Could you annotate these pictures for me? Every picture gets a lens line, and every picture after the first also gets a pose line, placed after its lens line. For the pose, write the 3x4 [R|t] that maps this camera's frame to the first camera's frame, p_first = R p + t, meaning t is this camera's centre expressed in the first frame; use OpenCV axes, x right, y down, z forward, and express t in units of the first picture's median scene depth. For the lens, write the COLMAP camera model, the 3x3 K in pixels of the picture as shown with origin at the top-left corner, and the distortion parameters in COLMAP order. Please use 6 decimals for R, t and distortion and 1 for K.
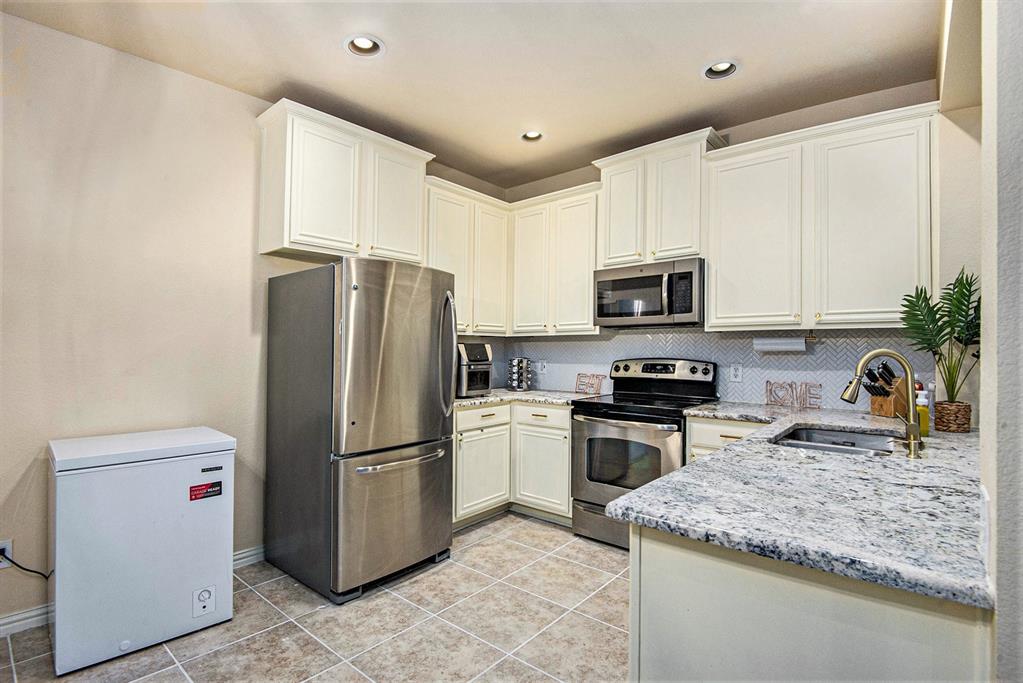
lens RADIAL K [[514.9, 0, 530.7], [0, 514.9, 341.8], [0, 0, 1]] dist [-0.002355, -0.001932]
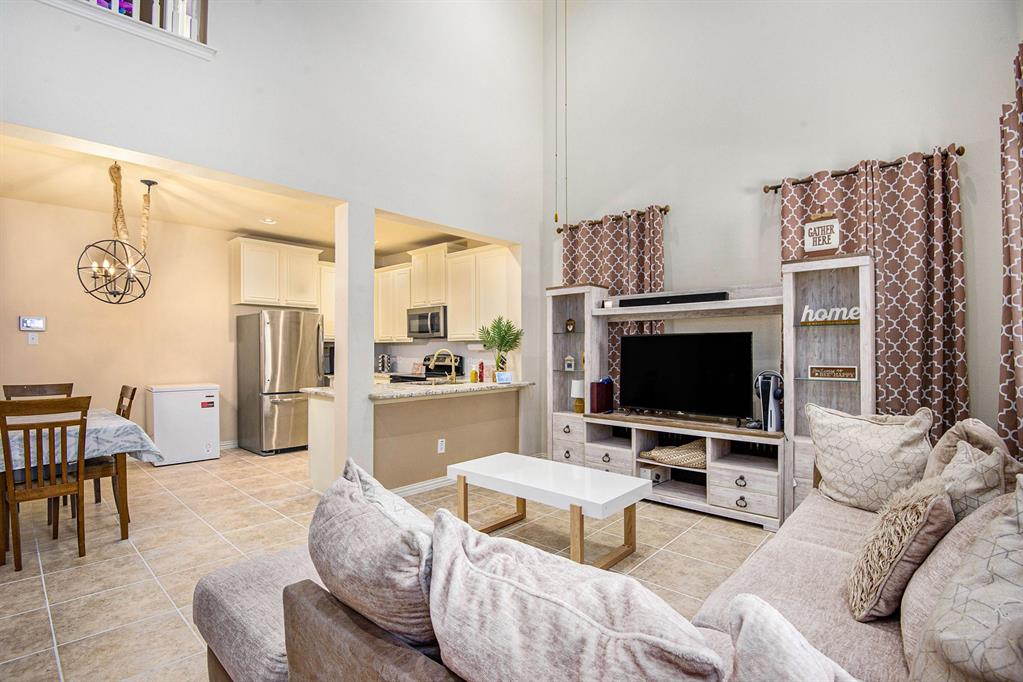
lens RADIAL K [[482.3, 0, 511.0], [0, 482.3, 360.2], [0, 0, 1]] dist [-0.002346, -0.000237]
pose [[0.999621, 0.006233, -0.026813, 0.835991], [-0.005321, 0.999410, 0.033927, -0.014917], [0.027009, -0.033771, 0.999065, -1.196960]]
